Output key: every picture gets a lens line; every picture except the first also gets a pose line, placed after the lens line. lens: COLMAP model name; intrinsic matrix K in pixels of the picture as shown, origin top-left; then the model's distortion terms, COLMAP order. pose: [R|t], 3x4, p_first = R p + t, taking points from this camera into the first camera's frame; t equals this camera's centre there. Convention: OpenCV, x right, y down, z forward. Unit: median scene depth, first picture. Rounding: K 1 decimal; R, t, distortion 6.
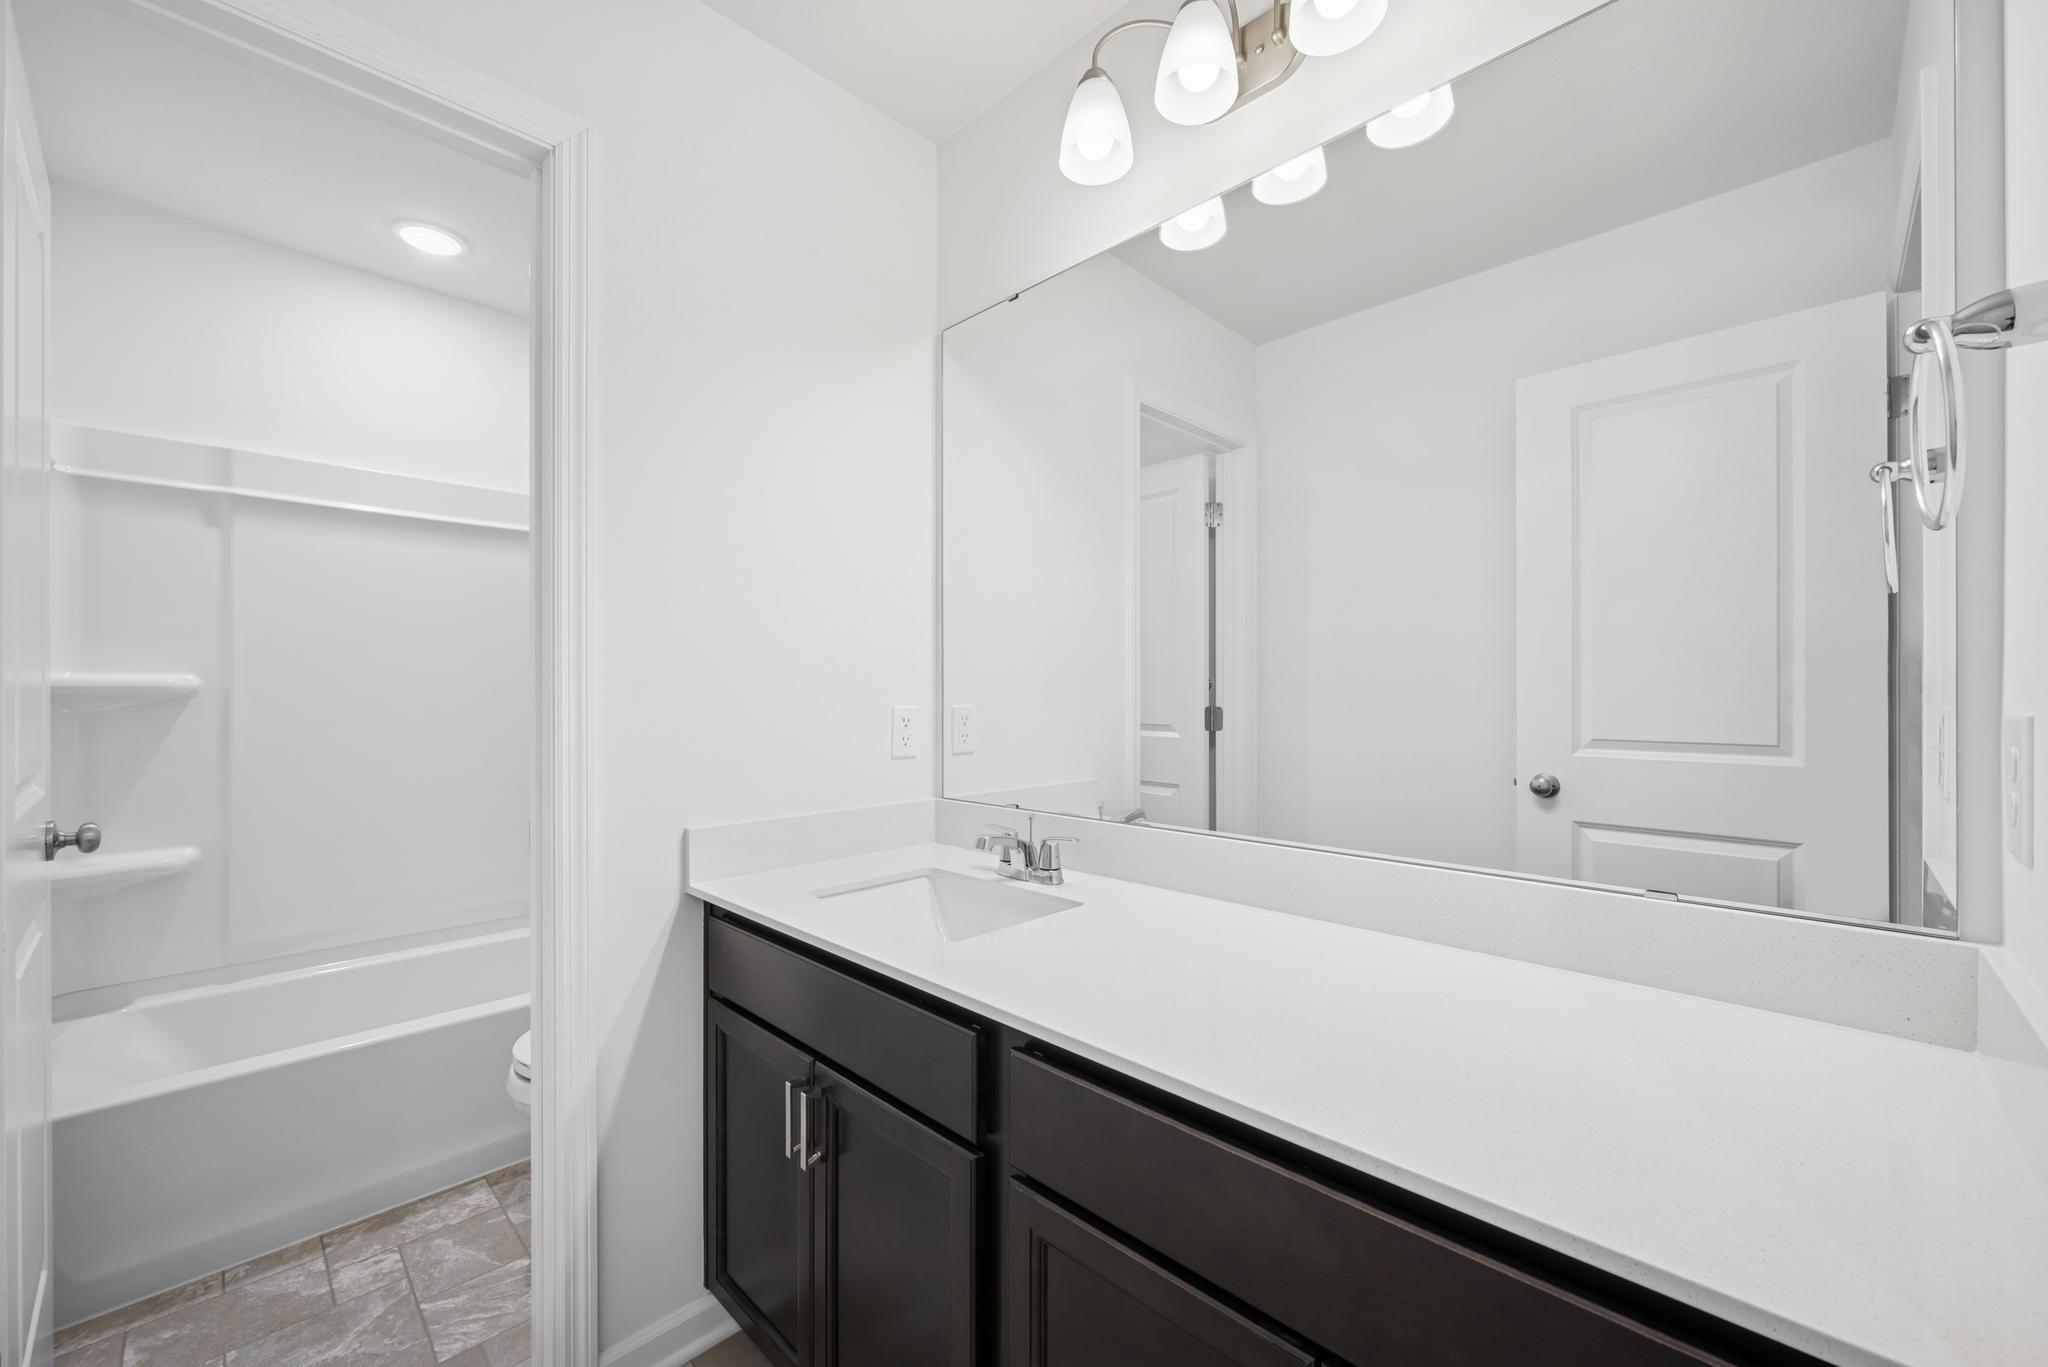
lens RADIAL K [[799.8, 0, 1011.2], [0, 799.8, 680.1], [0, 0, 1]] dist [0.000826, 0.000163]
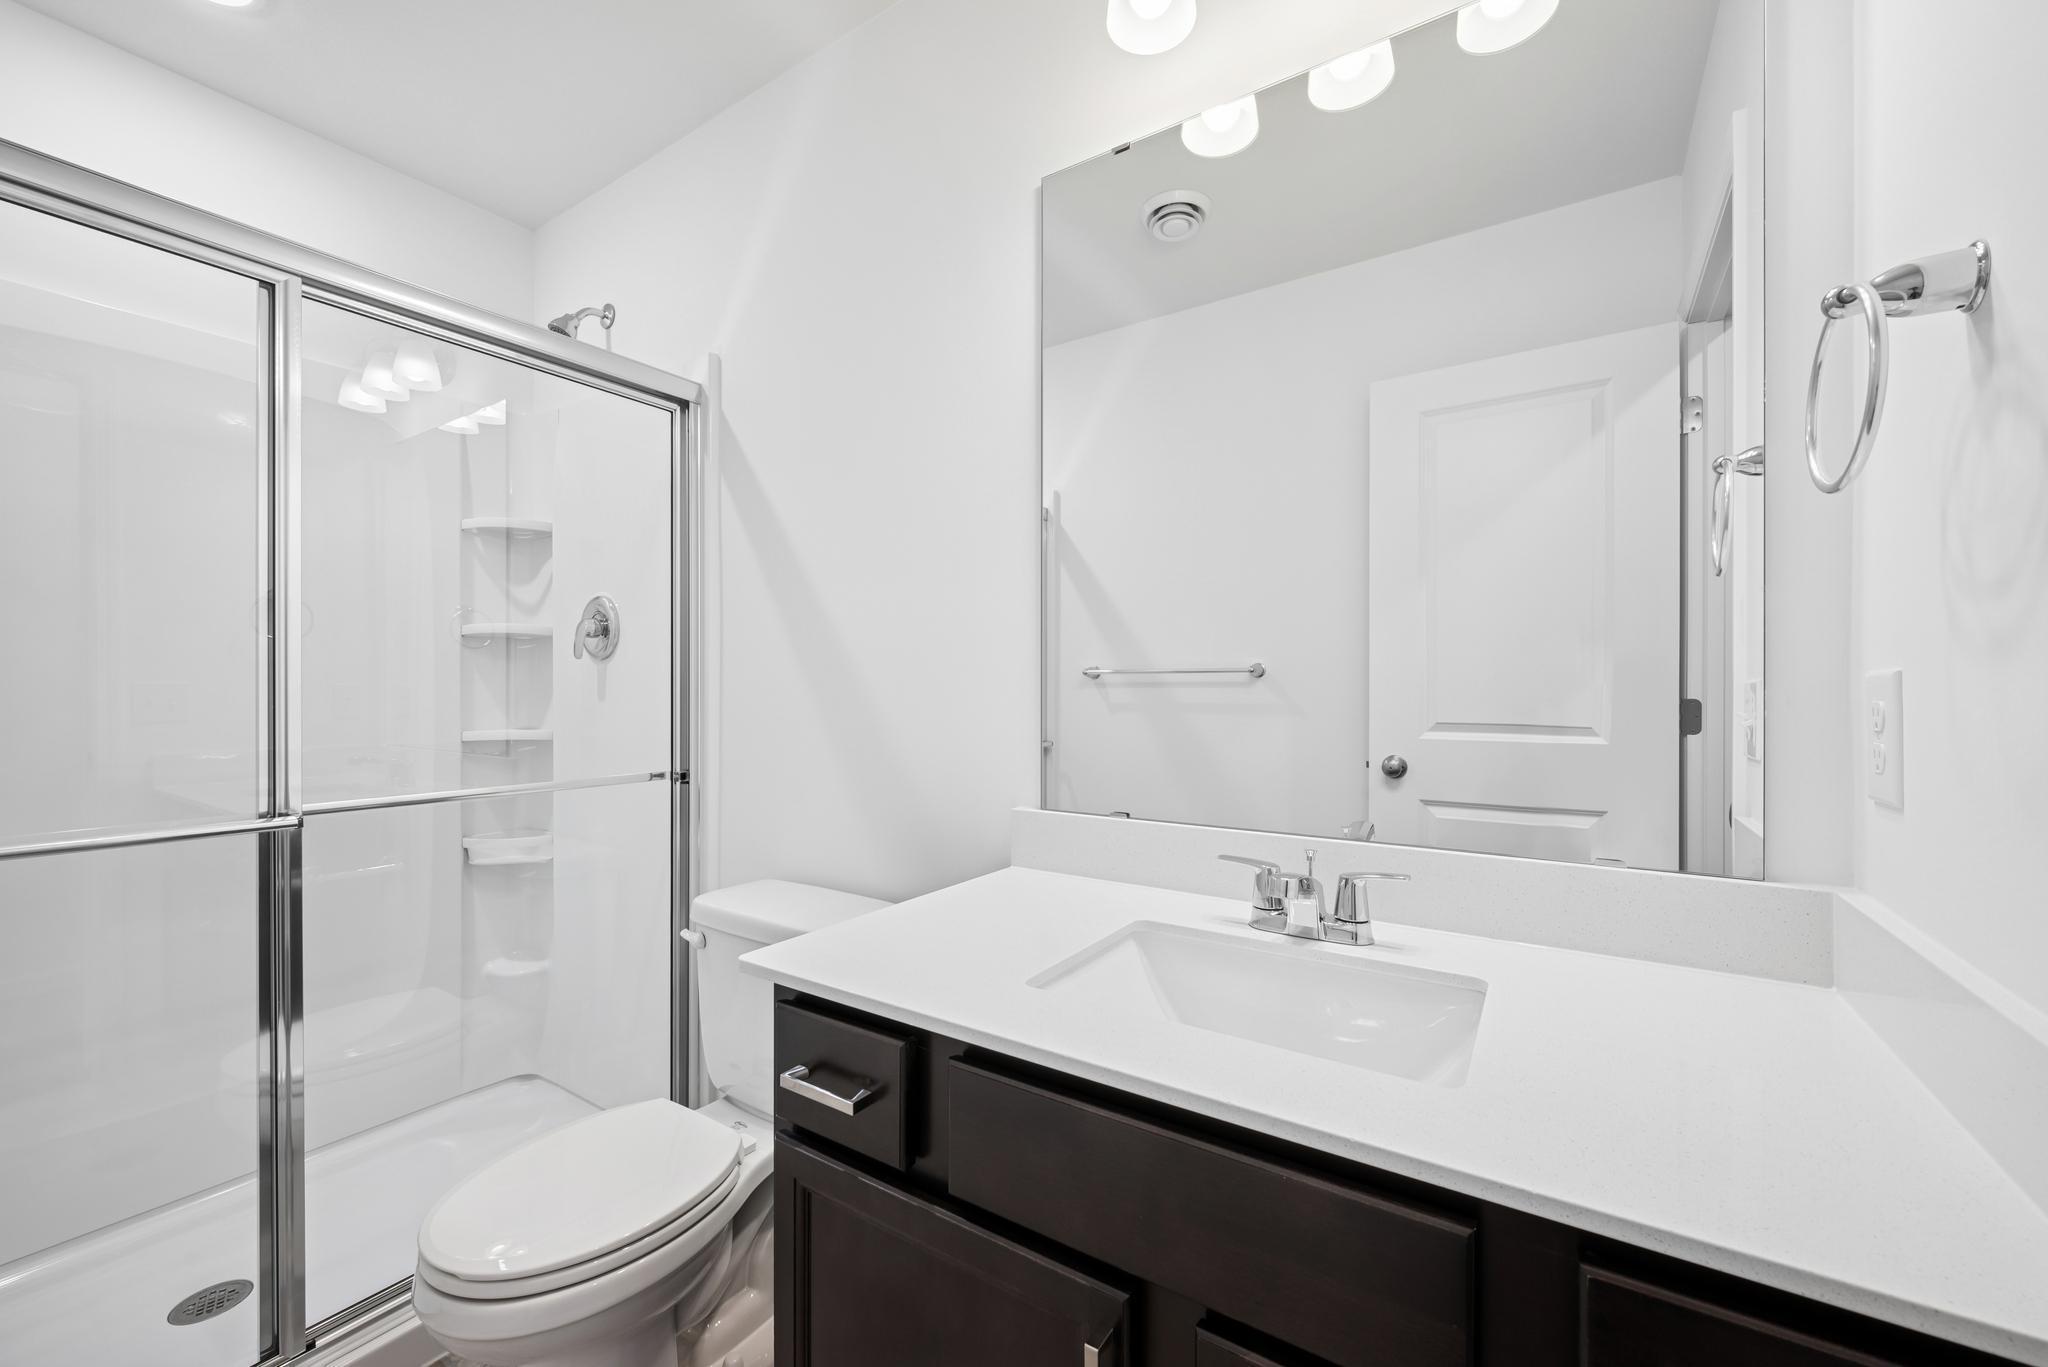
lens RADIAL K [[801.3, 0, 1026.6], [0, 801.3, 740.6], [0, 0, 1]] dist [0.000636, 0.000344]
pose [[0.978724, -0.015478, 0.204596, -0.092330], [-0.003200, 0.995878, 0.090647, 0.002158], [-0.205156, -0.089373, 0.974640, 0.090602]]
